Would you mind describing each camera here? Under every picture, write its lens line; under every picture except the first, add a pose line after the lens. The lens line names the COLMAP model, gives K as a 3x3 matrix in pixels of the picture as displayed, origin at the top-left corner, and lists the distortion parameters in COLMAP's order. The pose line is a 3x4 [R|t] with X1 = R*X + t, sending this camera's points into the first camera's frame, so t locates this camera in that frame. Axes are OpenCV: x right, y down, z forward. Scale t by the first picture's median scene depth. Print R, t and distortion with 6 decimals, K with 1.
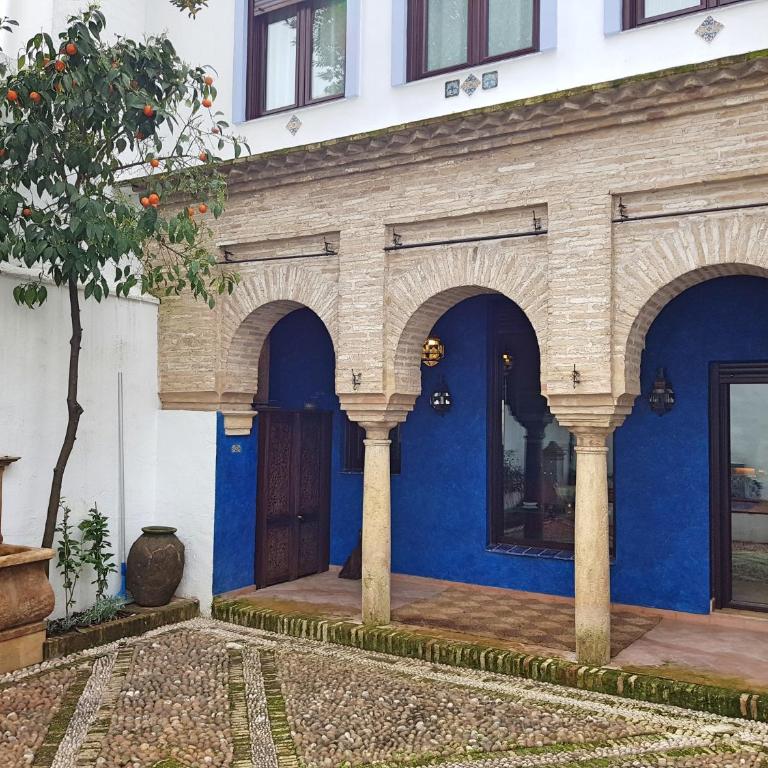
lens RADIAL K [[810.4, 0, 395.7], [0, 810.4, 384.9], [0, 0, 1]] dist [0.102607, -0.213339]
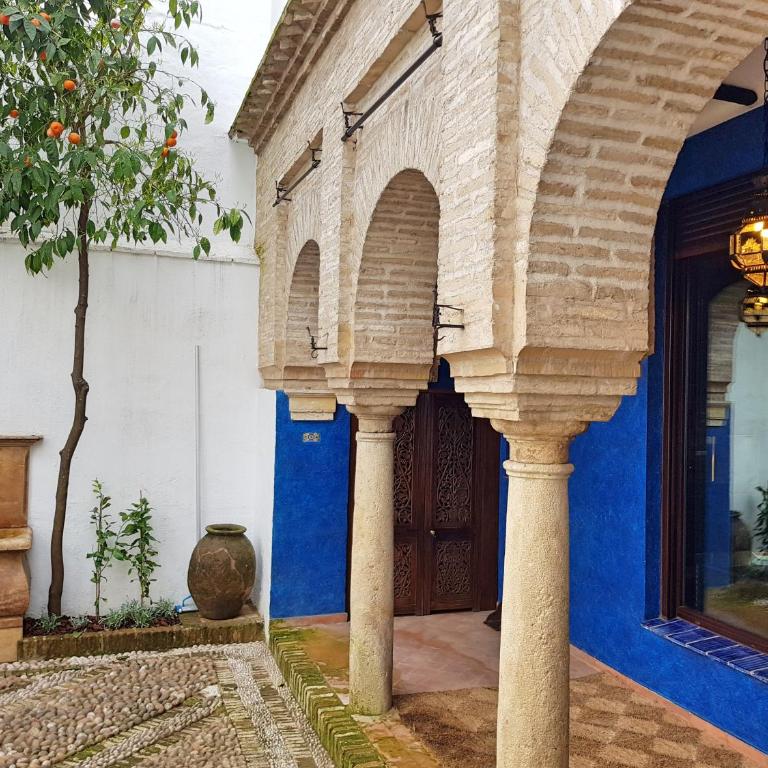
lens RADIAL K [[810.4, 0, 395.7], [0, 810.4, 384.9], [0, 0, 1]] dist [0.102607, -0.213339]
pose [[0.762998, -0.002049, -0.646397, 0.450735], [0.014786, 0.999789, 0.014284, 0.020617], [0.646231, -0.020457, 0.762867, 0.541651]]
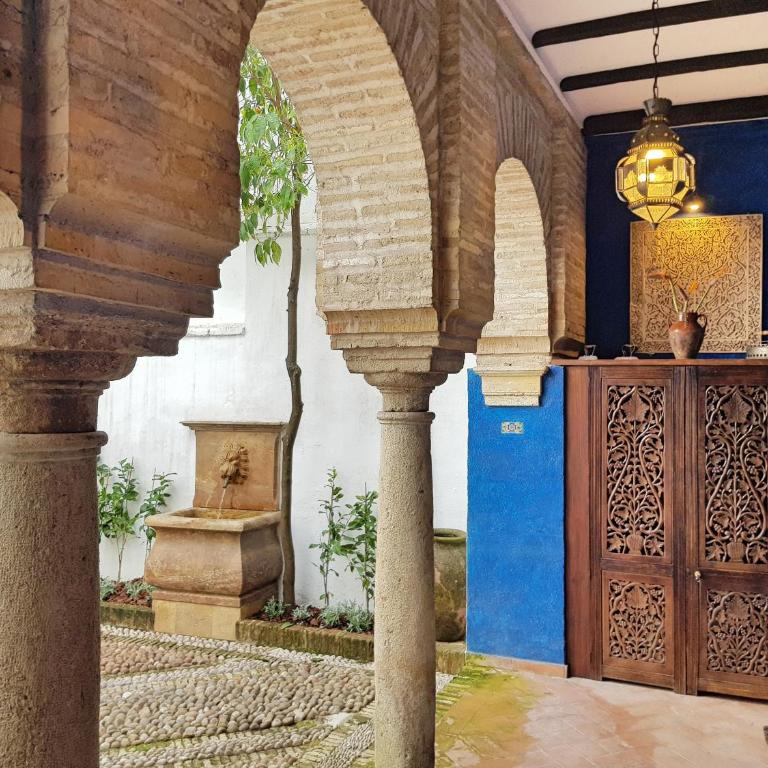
lens RADIAL K [[803.1, 0, 384.0], [0, 803.1, 384.0], [0, 0, 1]] dist [0.098741, -0.226698]
pose [[0.102773, -0.024980, -0.994391, 0.478042], [0.036971, 0.999090, -0.021277, 0.065281], [0.994018, -0.034577, 0.103603, 1.007699]]
